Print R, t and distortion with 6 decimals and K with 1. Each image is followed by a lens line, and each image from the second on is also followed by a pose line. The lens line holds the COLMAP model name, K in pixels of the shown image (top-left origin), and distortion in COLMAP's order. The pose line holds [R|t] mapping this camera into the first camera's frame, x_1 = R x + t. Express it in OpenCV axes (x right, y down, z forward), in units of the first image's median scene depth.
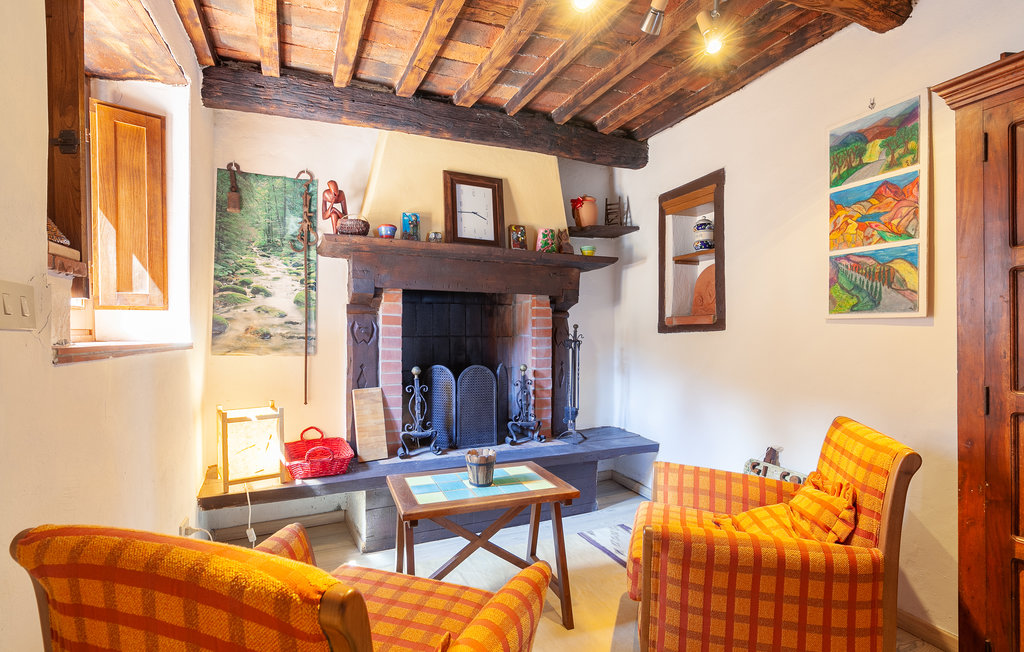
lens RADIAL K [[497.5, 0, 512.8], [0, 497.5, 332.7], [0, 0, 1]] dist [-0.013814, 0.000126]
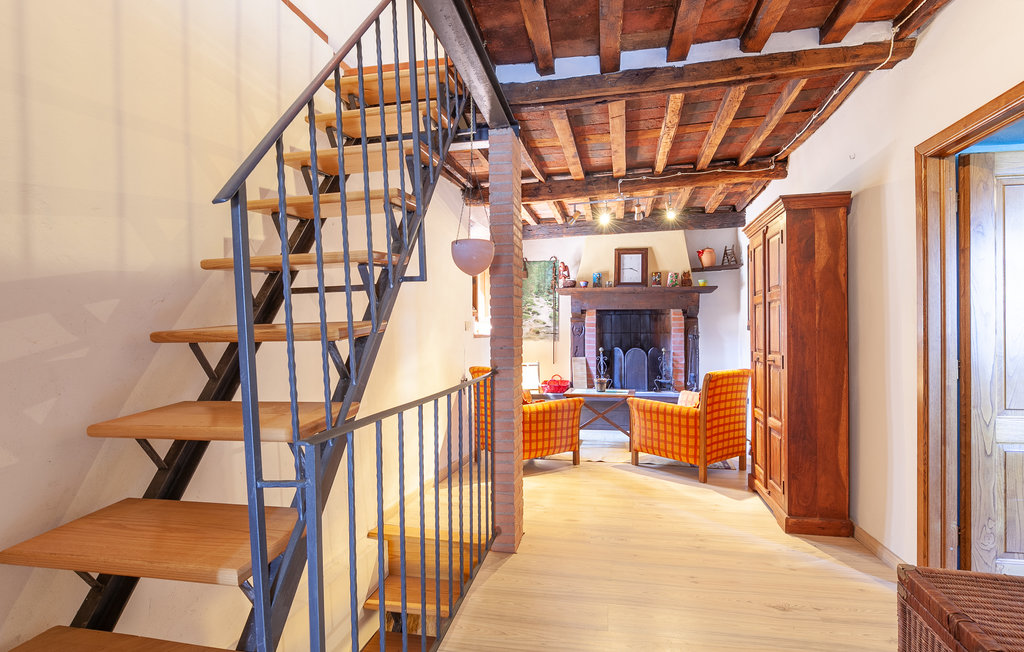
lens RADIAL K [[519.4, 0, 510.0], [0, 519.4, 327.1], [0, 0, 1]] dist [-0.001713, 0.000068]
pose [[0.807825, -0.007635, -0.589372, 0.757876], [0.004358, 0.999966, -0.006982, -0.002057], [0.589406, 0.003072, 0.807831, -0.938501]]
